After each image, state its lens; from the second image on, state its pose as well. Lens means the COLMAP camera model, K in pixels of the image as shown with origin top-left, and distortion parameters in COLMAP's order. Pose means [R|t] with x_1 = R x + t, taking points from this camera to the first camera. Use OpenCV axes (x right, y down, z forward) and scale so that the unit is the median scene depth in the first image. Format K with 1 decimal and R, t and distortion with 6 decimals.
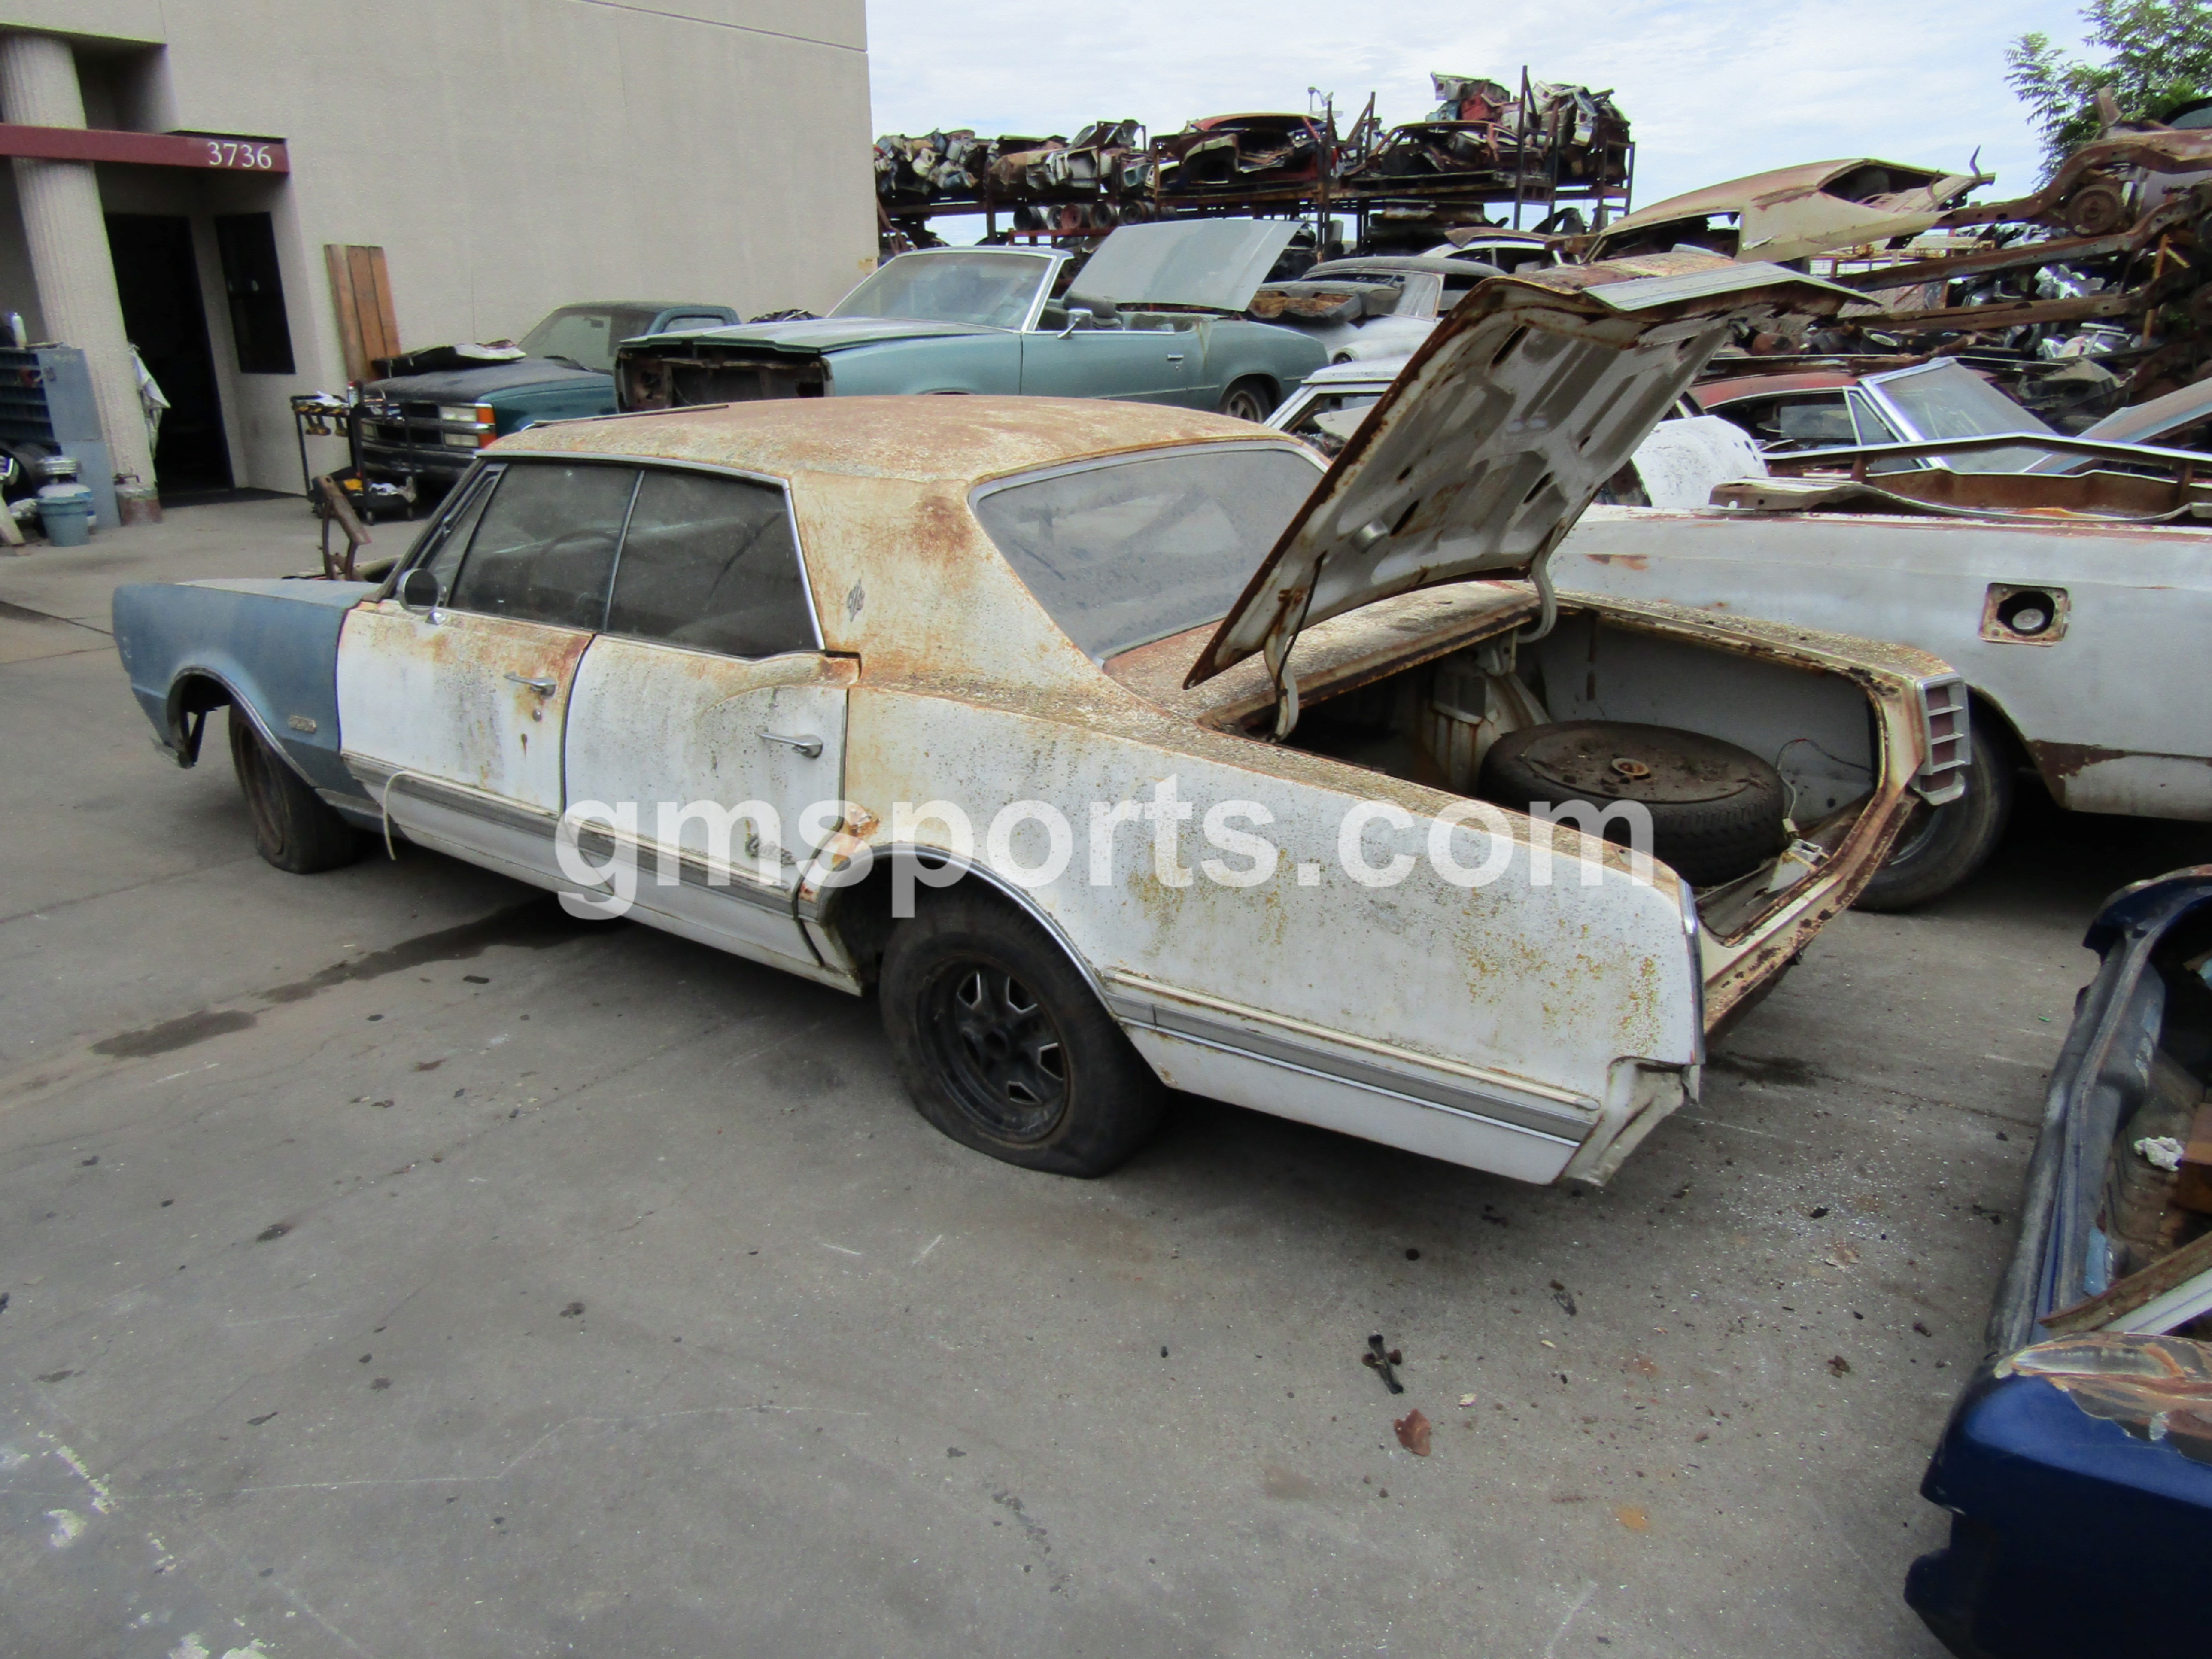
lens RADIAL K [[1556.7, 0, 1106.0], [0, 1556.7, 829.5], [0, 0, 1]] dist [-0.009174, -0.000229]
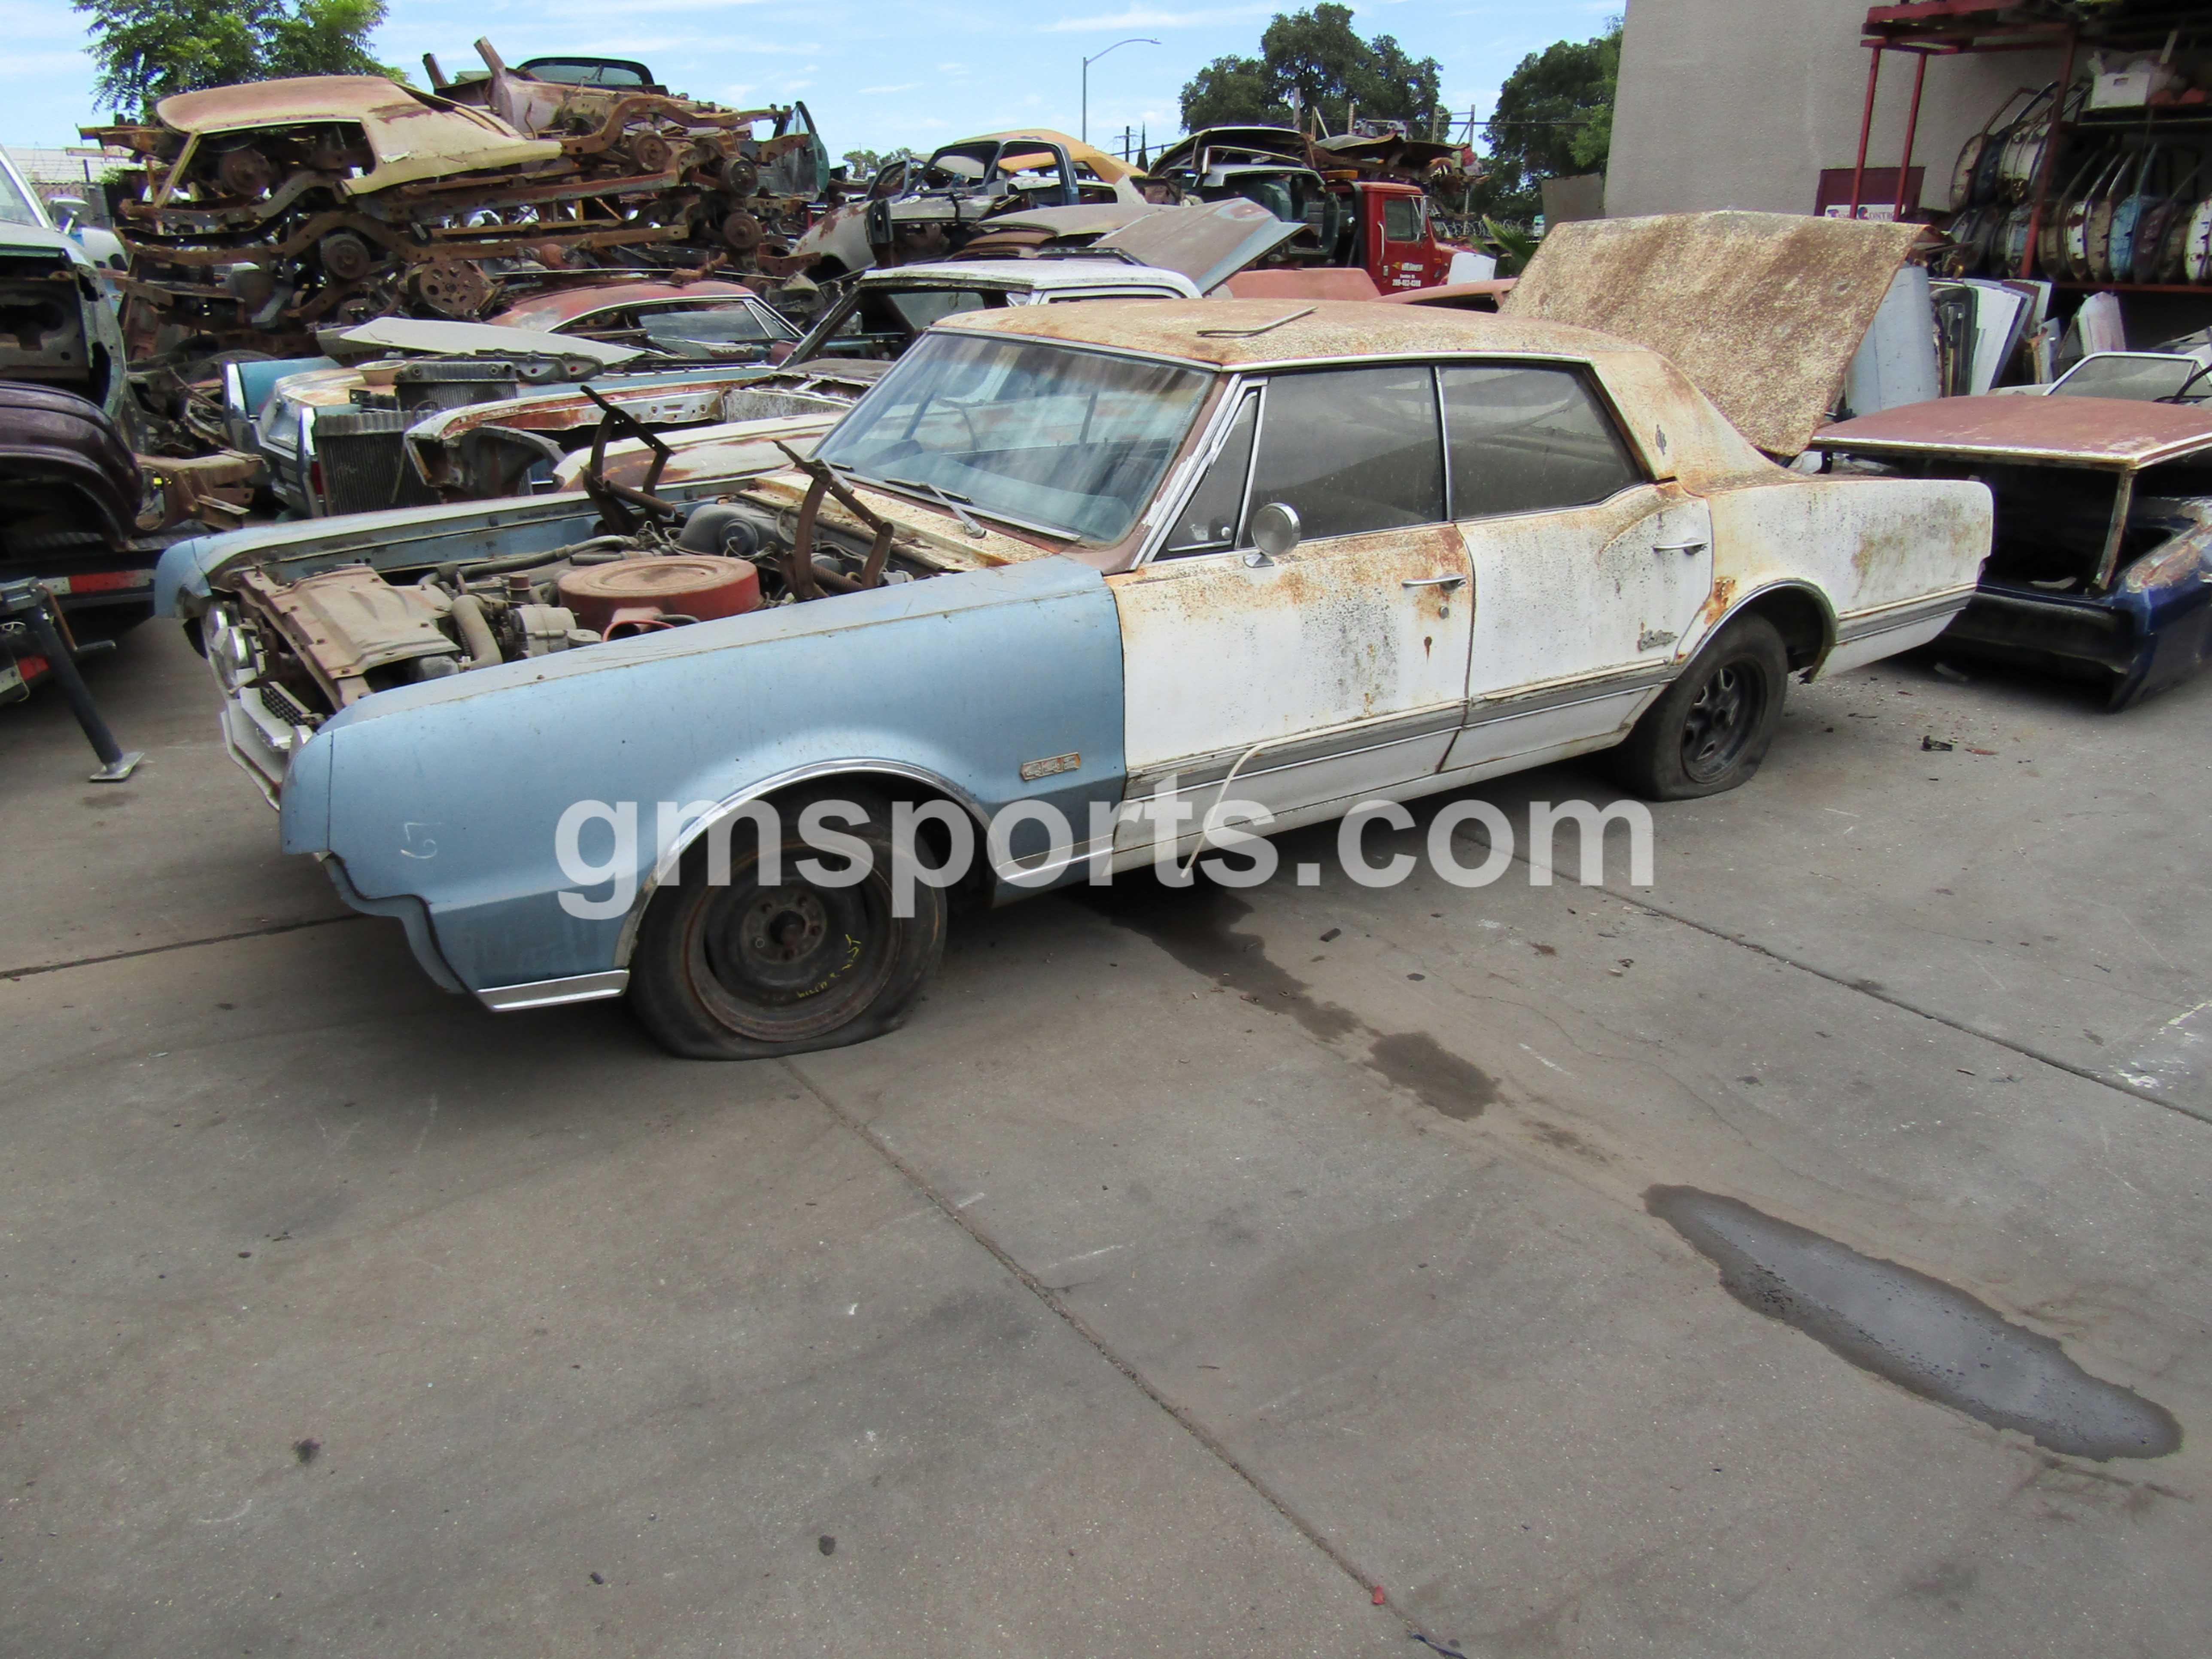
lens RADIAL K [[1556.7, 0, 1106.0], [0, 1556.7, 829.5], [0, 0, 1]] dist [-0.009174, -0.000229]
pose [[0.300096, -0.320709, 0.898381, -2.092793], [0.280093, 0.929900, 0.238399, -0.369585], [-0.911861, 0.180088, 0.368888, 1.266622]]
